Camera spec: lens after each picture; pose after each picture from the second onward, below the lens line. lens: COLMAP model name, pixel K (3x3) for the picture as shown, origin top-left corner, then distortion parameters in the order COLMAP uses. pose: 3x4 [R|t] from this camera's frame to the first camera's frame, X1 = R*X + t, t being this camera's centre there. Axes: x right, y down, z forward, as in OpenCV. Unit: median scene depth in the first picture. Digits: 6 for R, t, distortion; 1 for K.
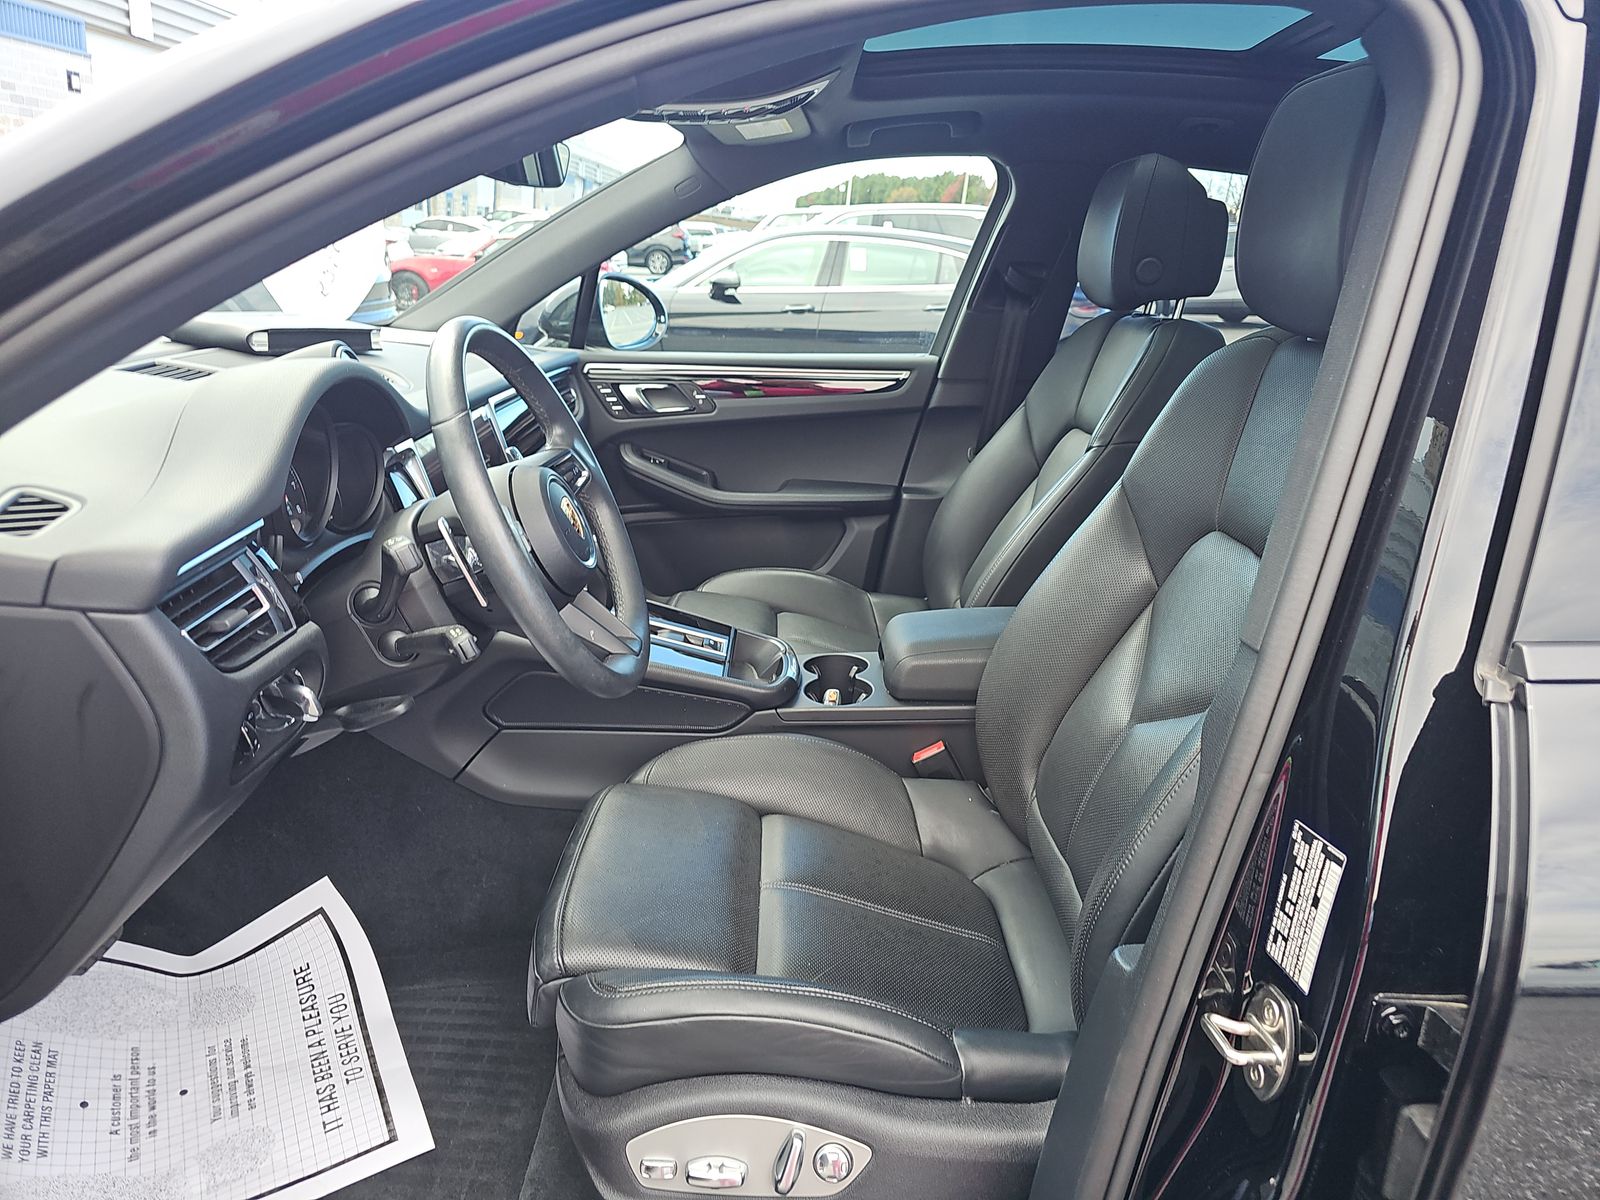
lens RADIAL K [[1099.7, 0, 797.8], [0, 1099.7, 594.4], [0, 0, 1]] dist [0.049414, -0.001430]
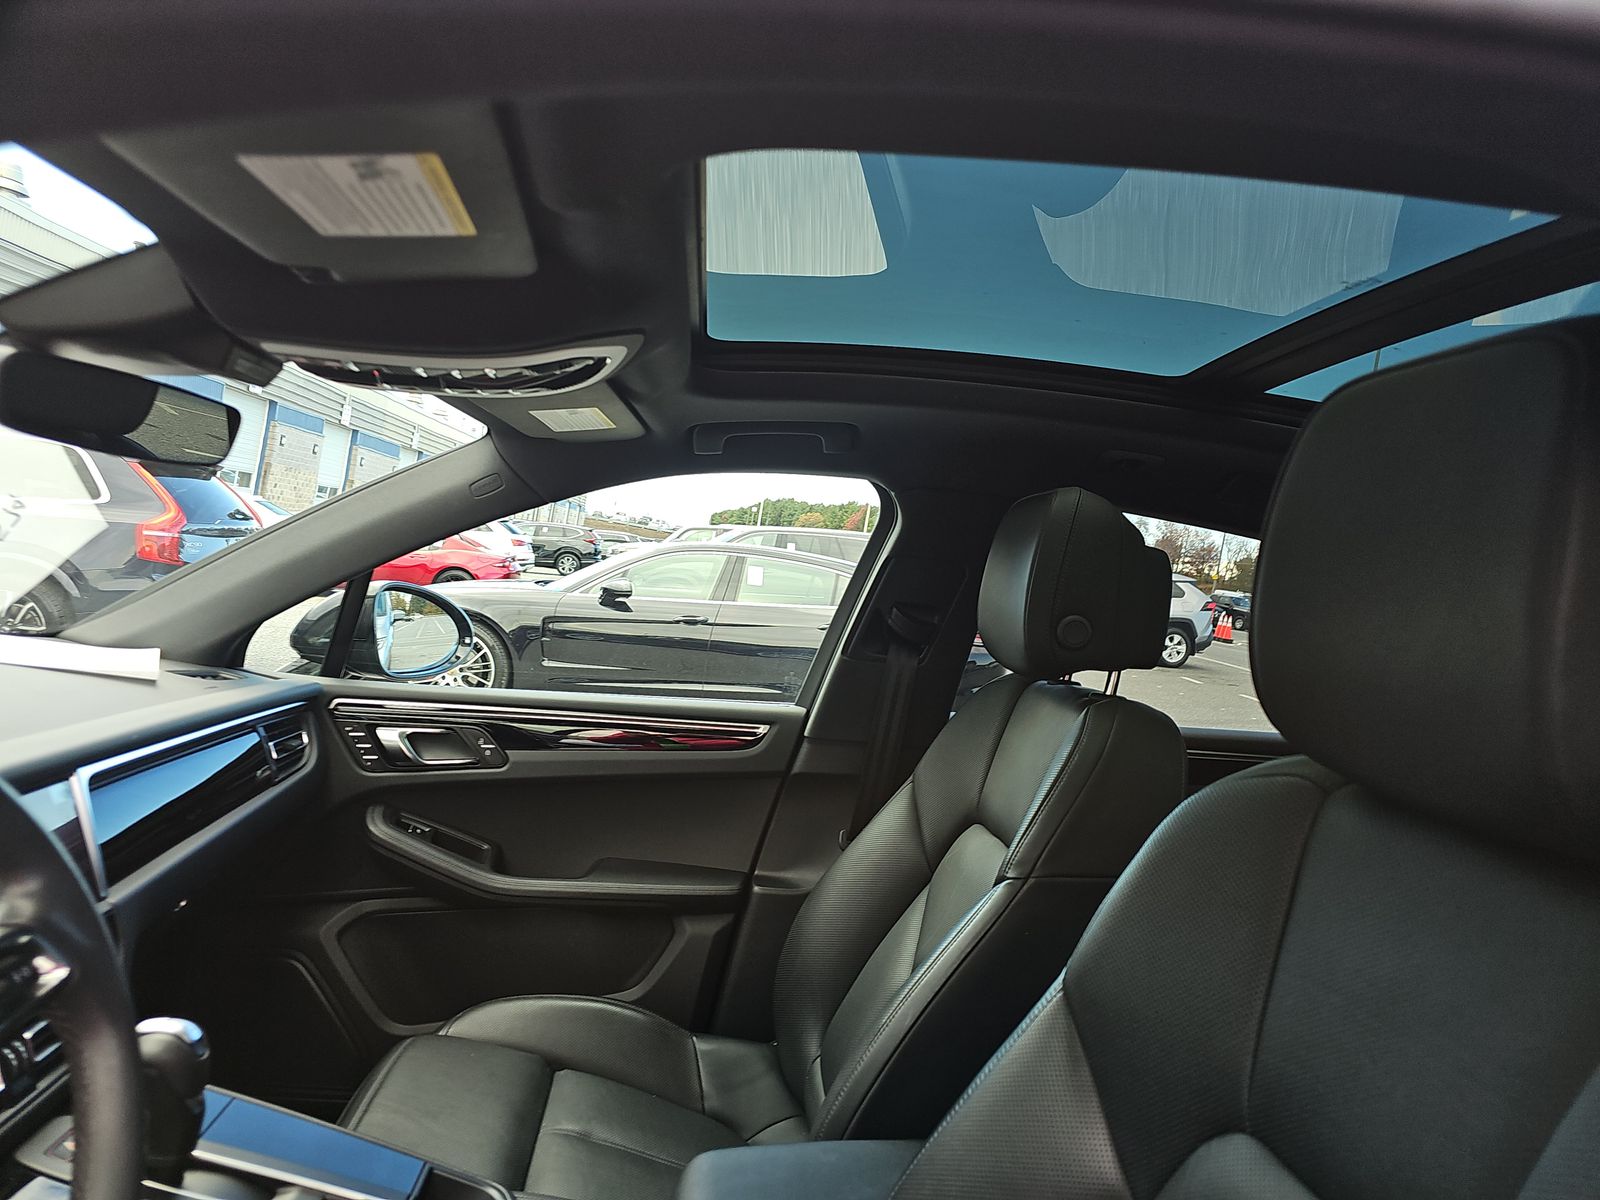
lens RADIAL K [[1099.7, 0, 797.8], [0, 1099.7, 594.4], [0, 0, 1]] dist [0.049414, -0.001430]
pose [[0.994588, 0.062003, 0.083371, 0.051139], [-0.037074, 0.961384, -0.272701, -0.079577], [-0.097060, 0.268134, 0.958480, 0.223641]]
